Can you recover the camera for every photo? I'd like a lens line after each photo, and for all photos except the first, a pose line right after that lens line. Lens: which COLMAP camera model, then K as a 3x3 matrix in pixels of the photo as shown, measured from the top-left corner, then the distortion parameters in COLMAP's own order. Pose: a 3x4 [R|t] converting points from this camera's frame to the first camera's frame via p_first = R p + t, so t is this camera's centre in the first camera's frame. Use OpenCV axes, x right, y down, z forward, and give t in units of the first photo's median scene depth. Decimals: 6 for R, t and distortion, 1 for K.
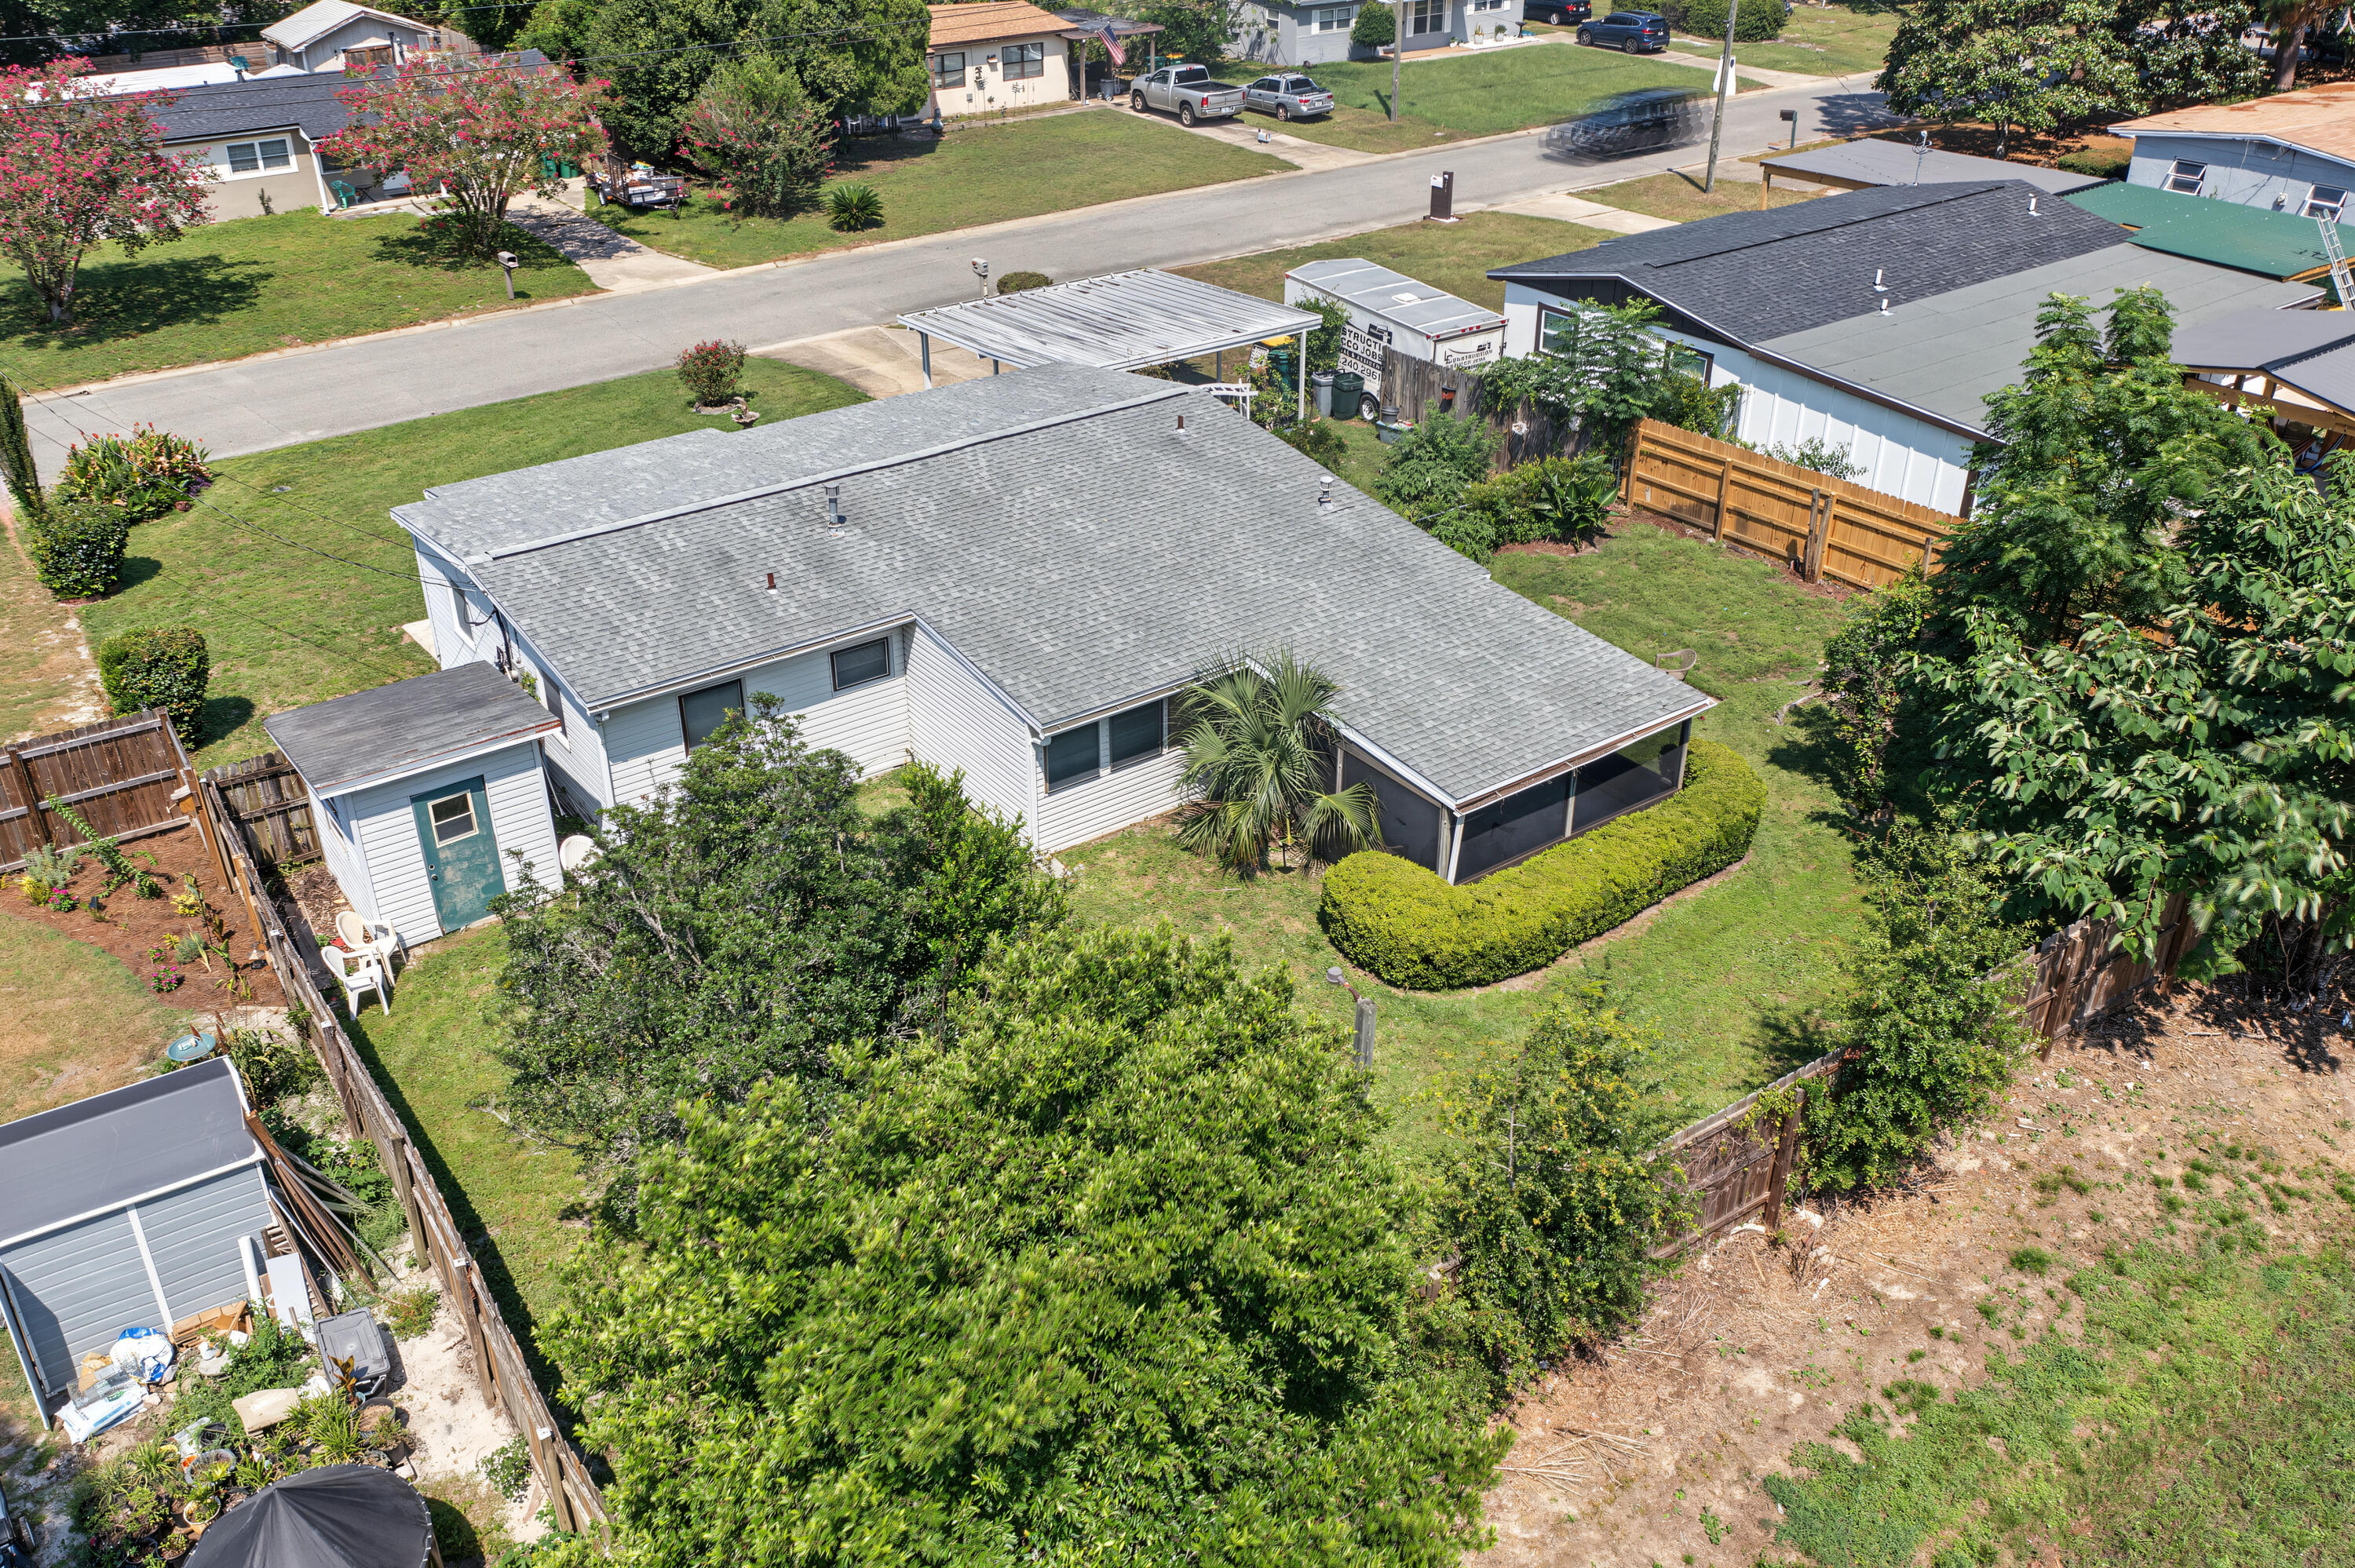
lens RADIAL K [[1888.7, 0, 1167.4], [0, 1888.7, 775.7], [0, 0, 1]] dist [-0.012361, -0.003255]
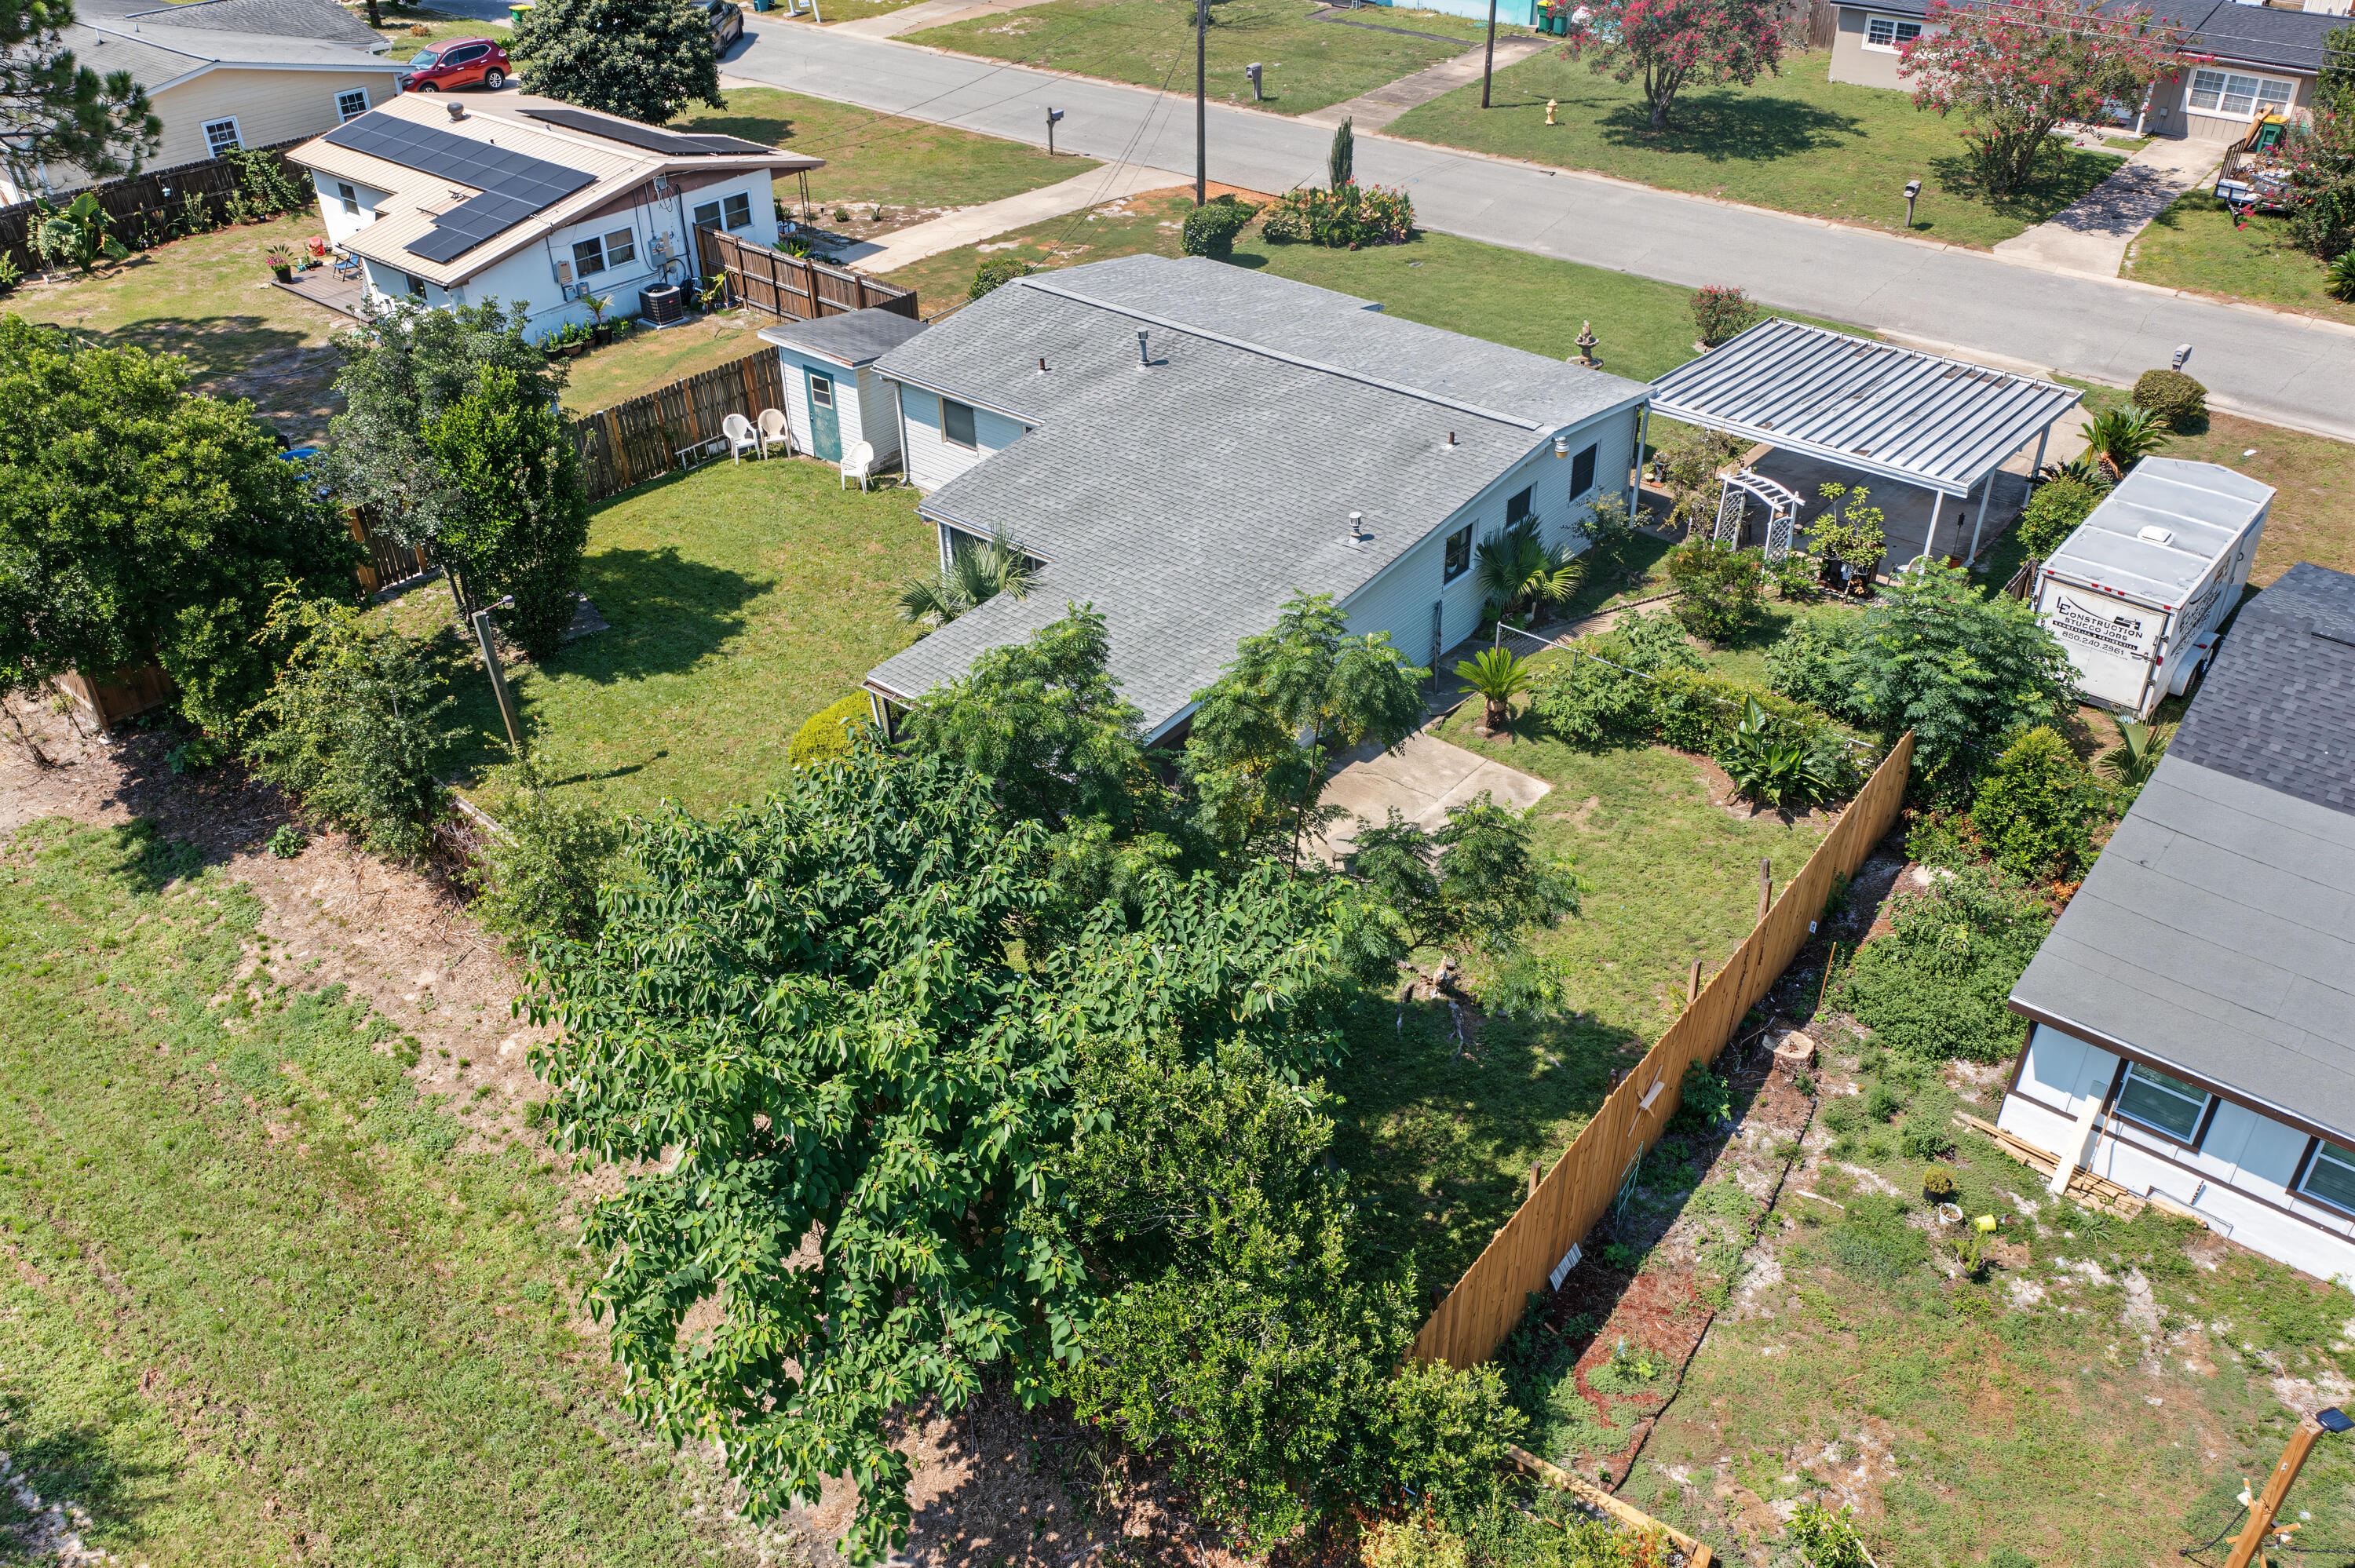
lens RADIAL K [[1888.7, 0, 1167.4], [0, 1888.7, 775.7], [0, 0, 1]] dist [-0.012361, -0.003255]
pose [[0.238268, 0.536463, -0.809590, 0.580776], [-0.473523, 0.791973, 0.385429, -0.238180], [0.847941, 0.291524, 0.442729, 0.321630]]
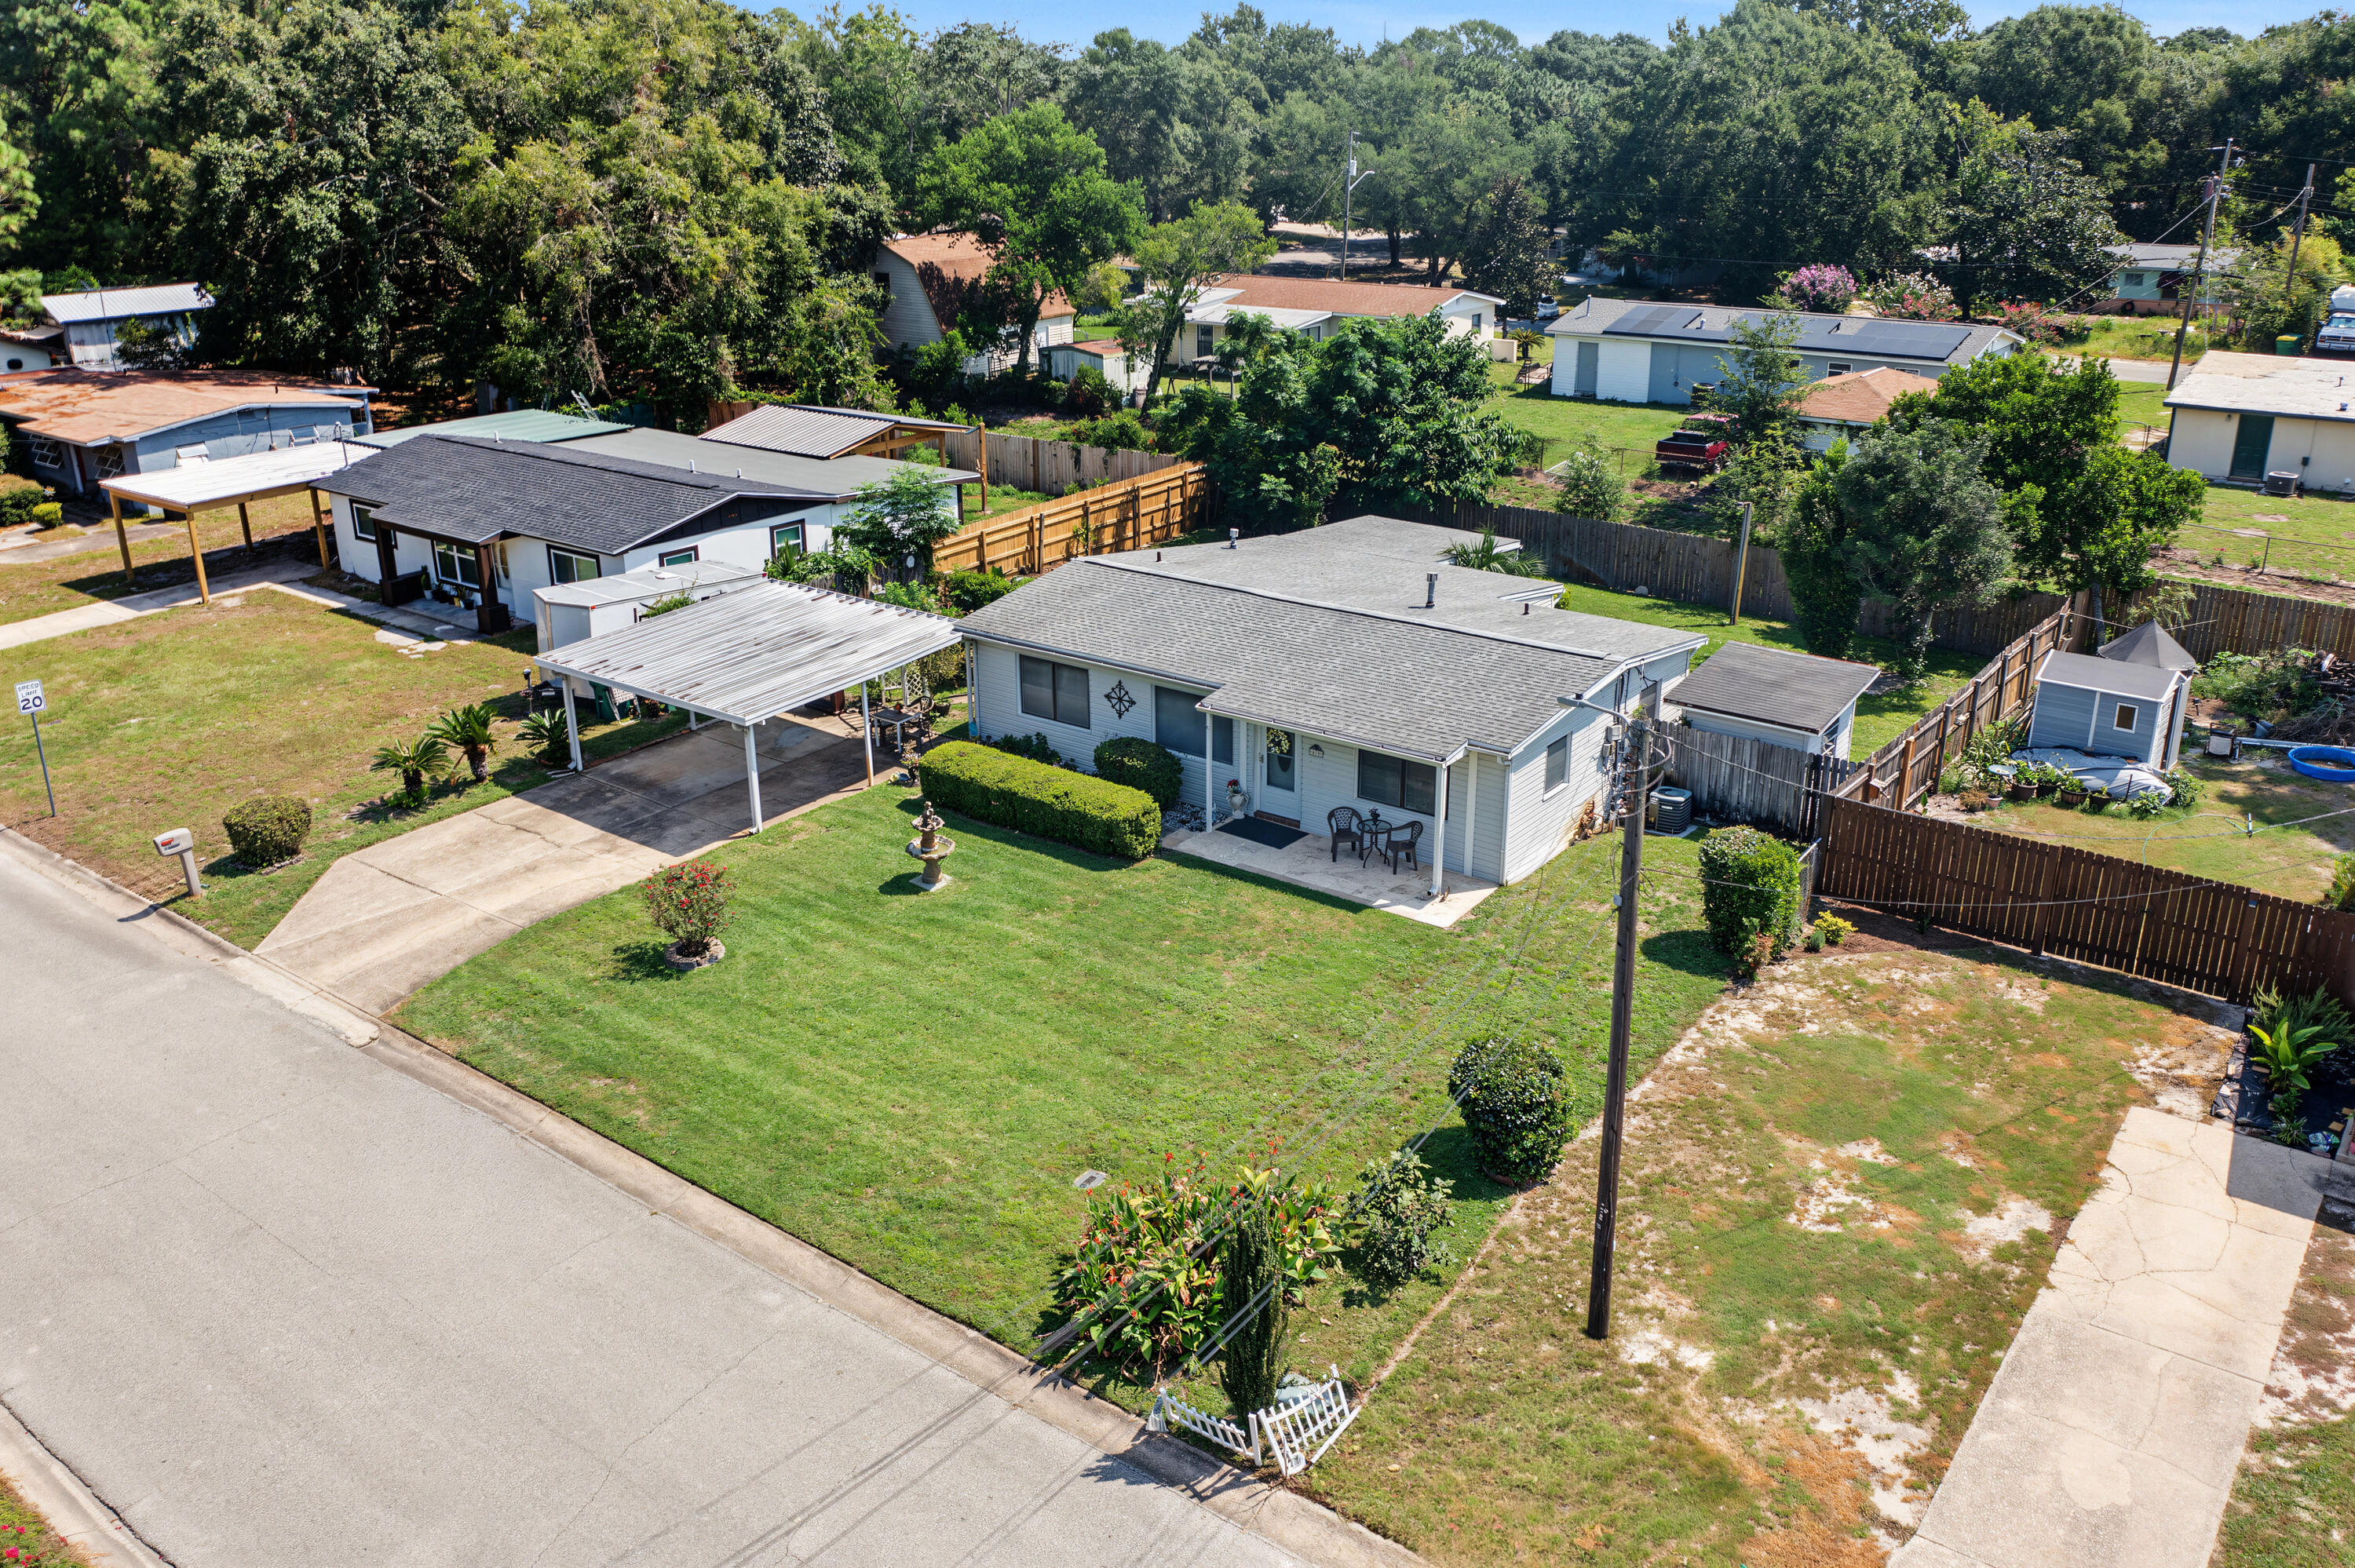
lens RADIAL K [[1888.7, 0, 1167.4], [0, 1888.7, 775.7], [0, 0, 1]] dist [-0.012361, -0.003255]
pose [[-0.281474, -0.332292, 0.900197, -0.801320], [0.496041, 0.752668, 0.432937, -0.416914], [-0.821411, 0.568395, -0.047026, 0.759297]]
